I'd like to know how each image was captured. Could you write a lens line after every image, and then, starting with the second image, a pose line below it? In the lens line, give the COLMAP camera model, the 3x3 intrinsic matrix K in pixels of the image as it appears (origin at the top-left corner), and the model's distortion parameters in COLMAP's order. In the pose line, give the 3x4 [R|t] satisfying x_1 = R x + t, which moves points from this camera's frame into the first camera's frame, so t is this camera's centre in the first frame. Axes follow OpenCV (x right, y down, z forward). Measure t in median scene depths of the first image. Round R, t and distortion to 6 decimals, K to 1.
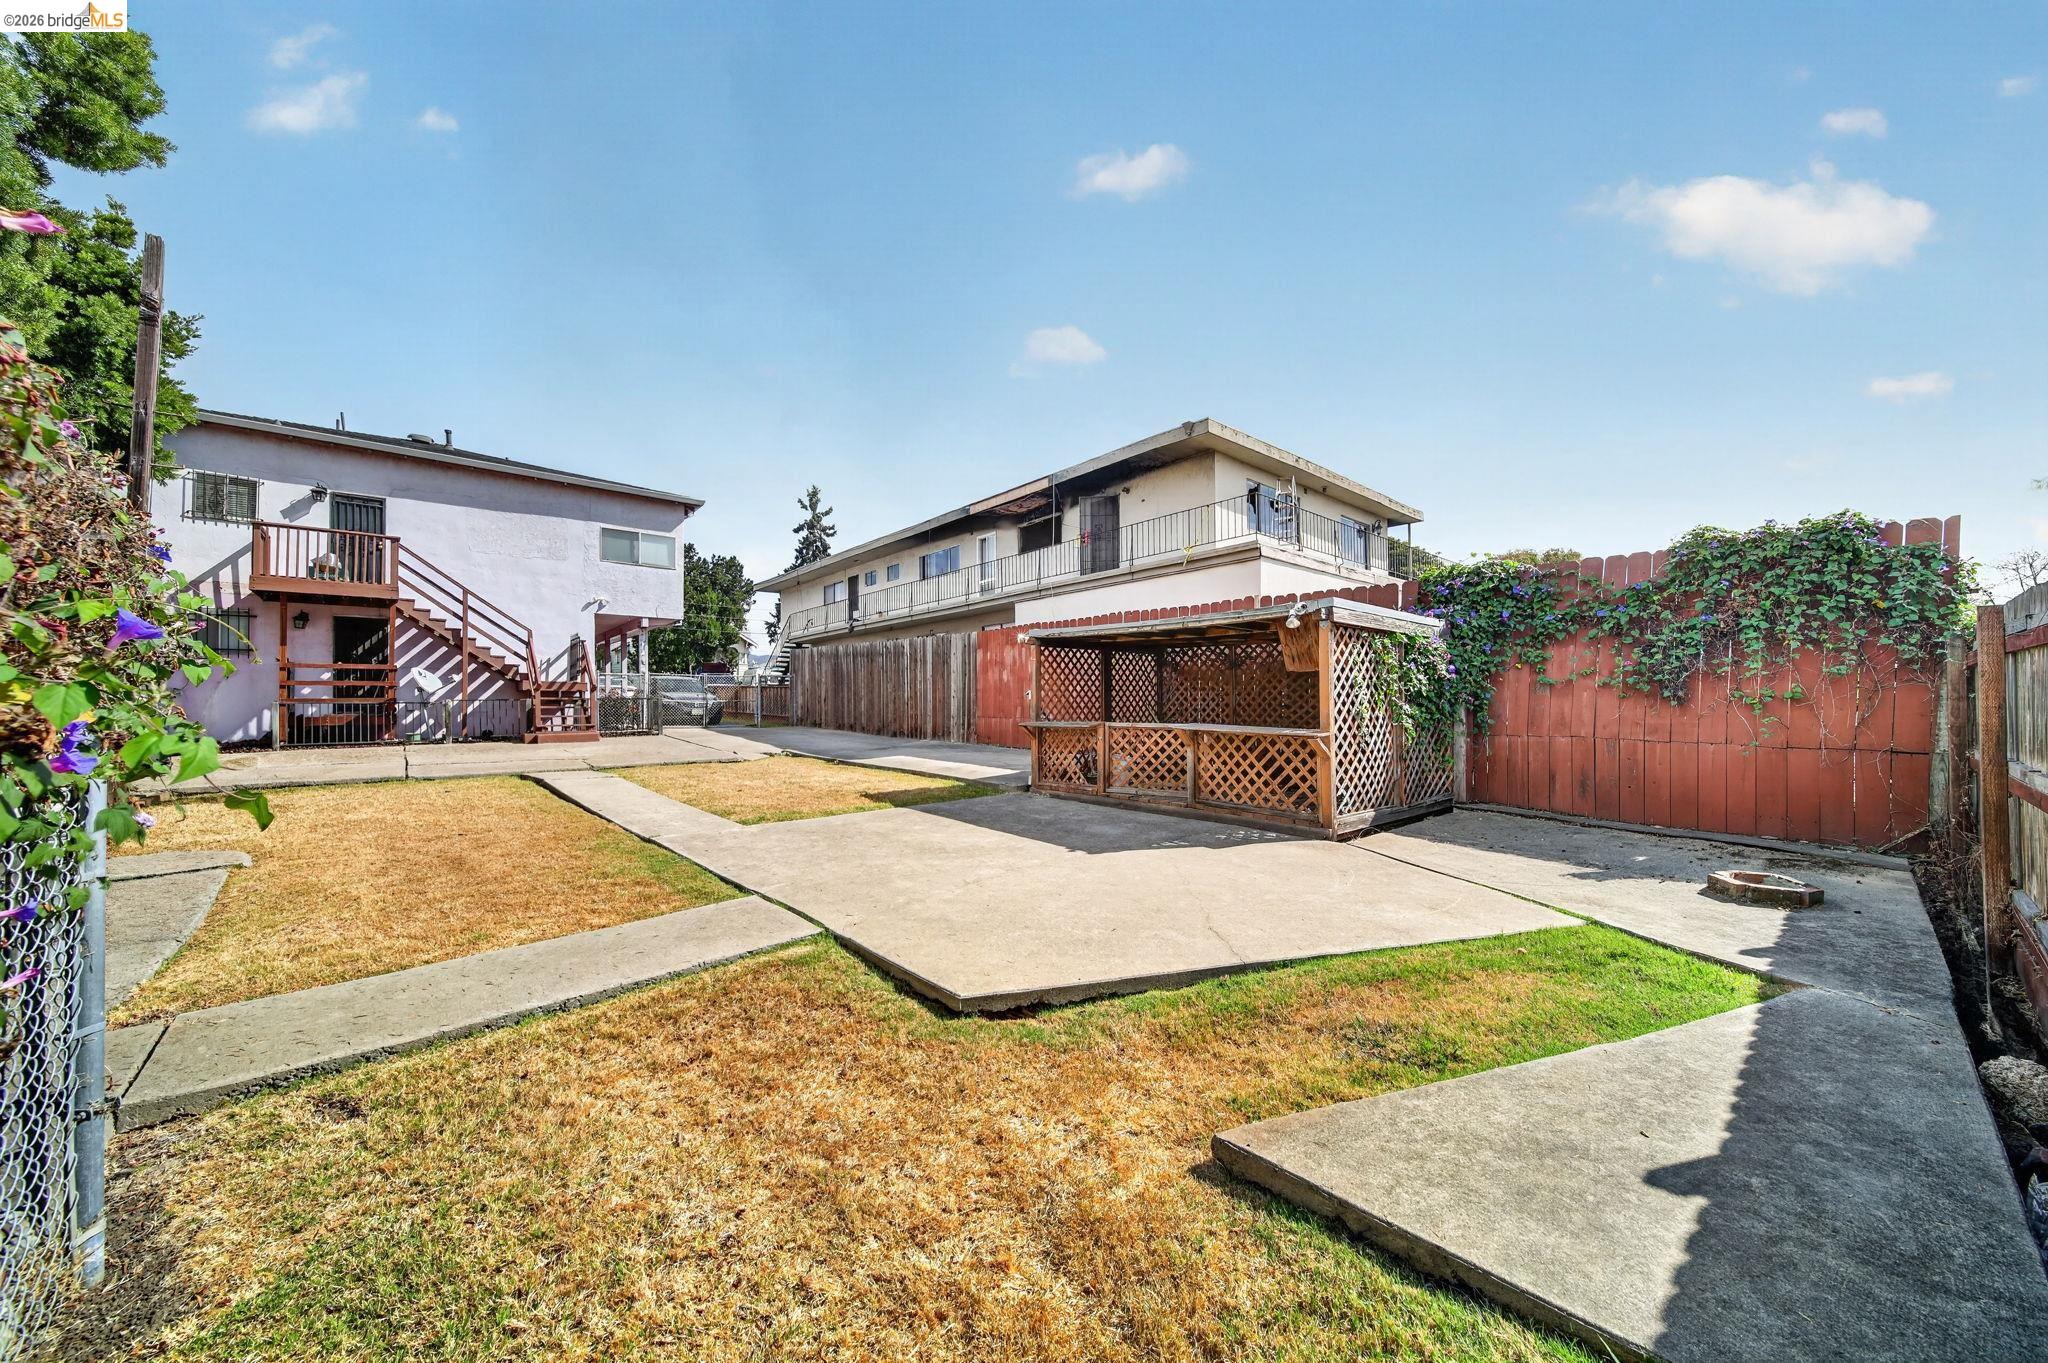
lens RADIAL K [[702.7, 0, 1024.0], [0, 702.7, 681.5], [0, 0, 1]] dist [0.000762, 0.000036]
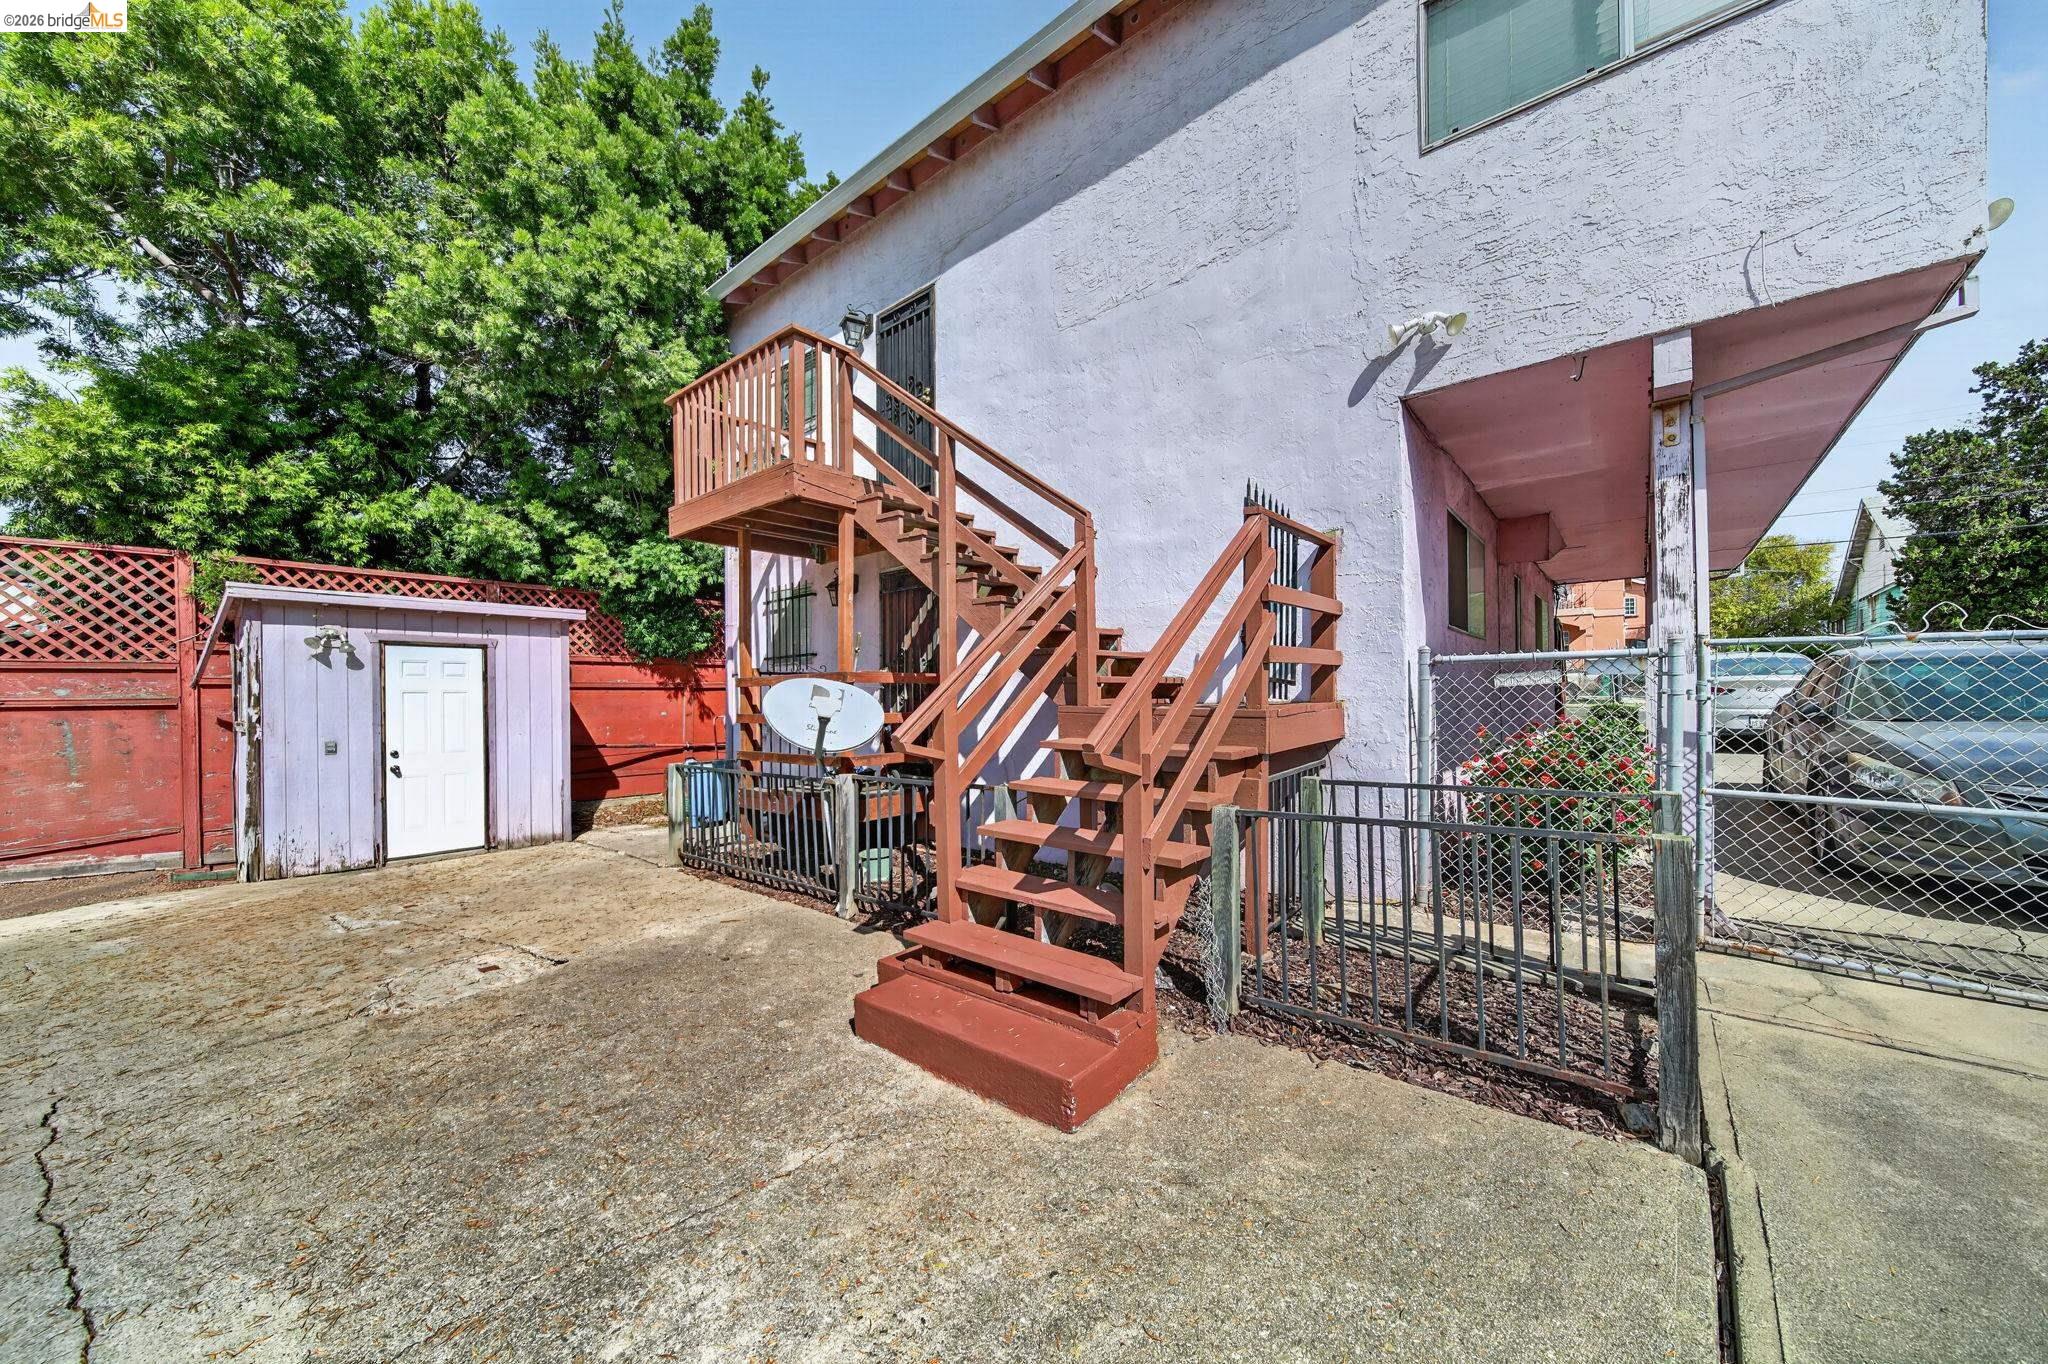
lens RADIAL K [[727.7, 0, 1029.6], [0, 727.7, 703.5], [0, 0, 1]] dist [0.009119, -0.003692]
pose [[0.145576, 0.012259, -0.989271, -0.400672], [0.044192, 0.998845, 0.018881, -0.008404], [0.988360, -0.046467, 0.144866, 0.858755]]
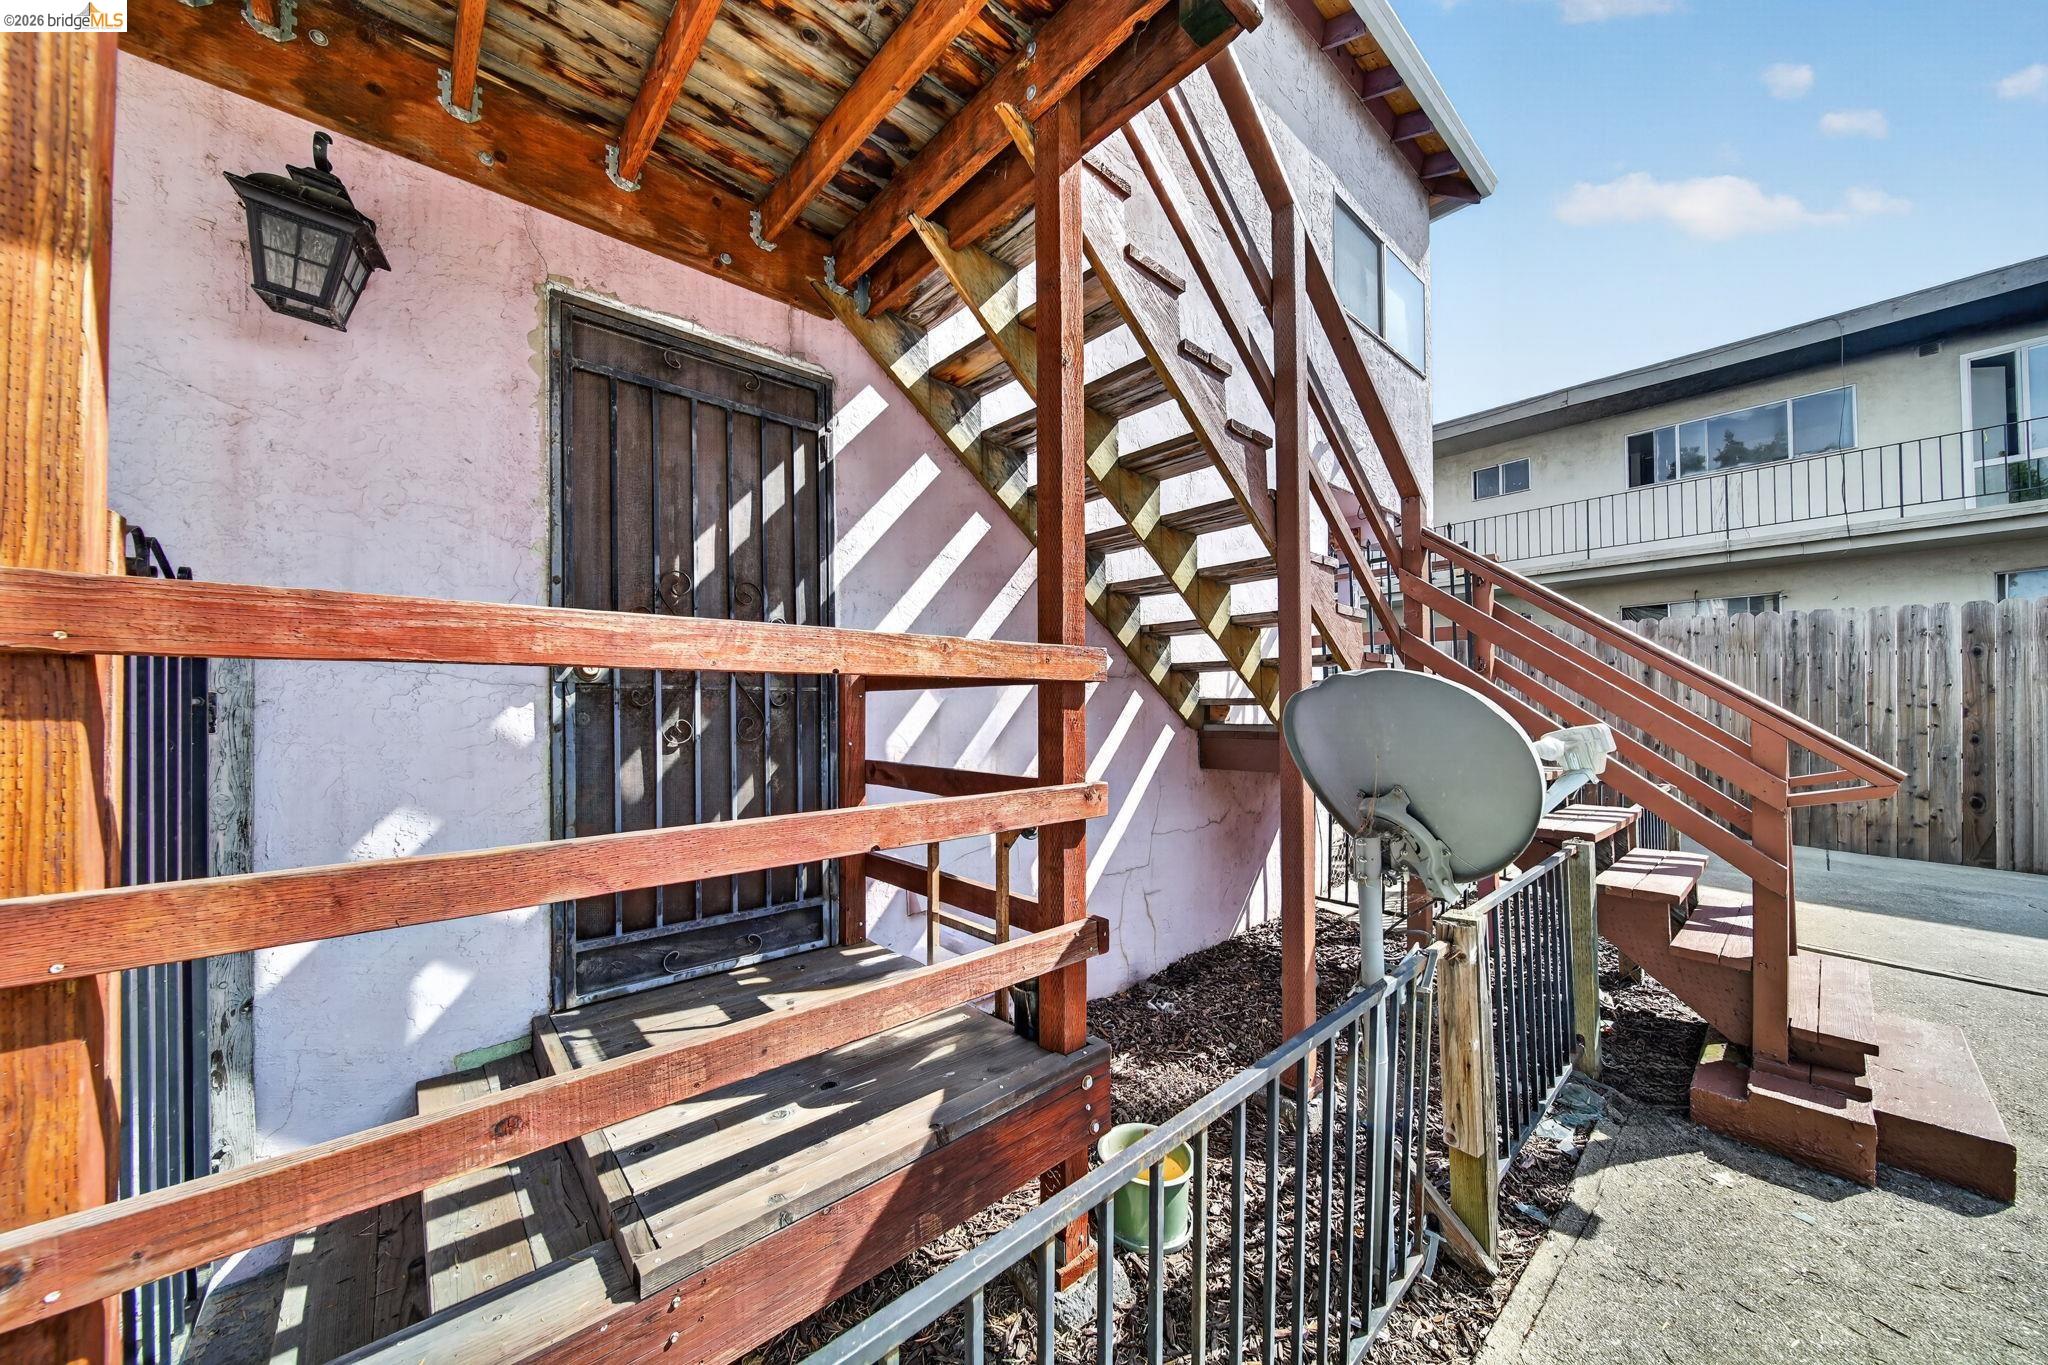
lens RADIAL K [[718.2, 0, 1025.0], [0, 718.2, 703.5], [0, 0, 1]] dist [0.000788, -0.000293]
pose [[0.999869, 0.005756, 0.015153, -0.750987], [-0.006061, 0.999779, 0.020155, -0.012592], [-0.015034, -0.020244, 0.999682, 0.718795]]
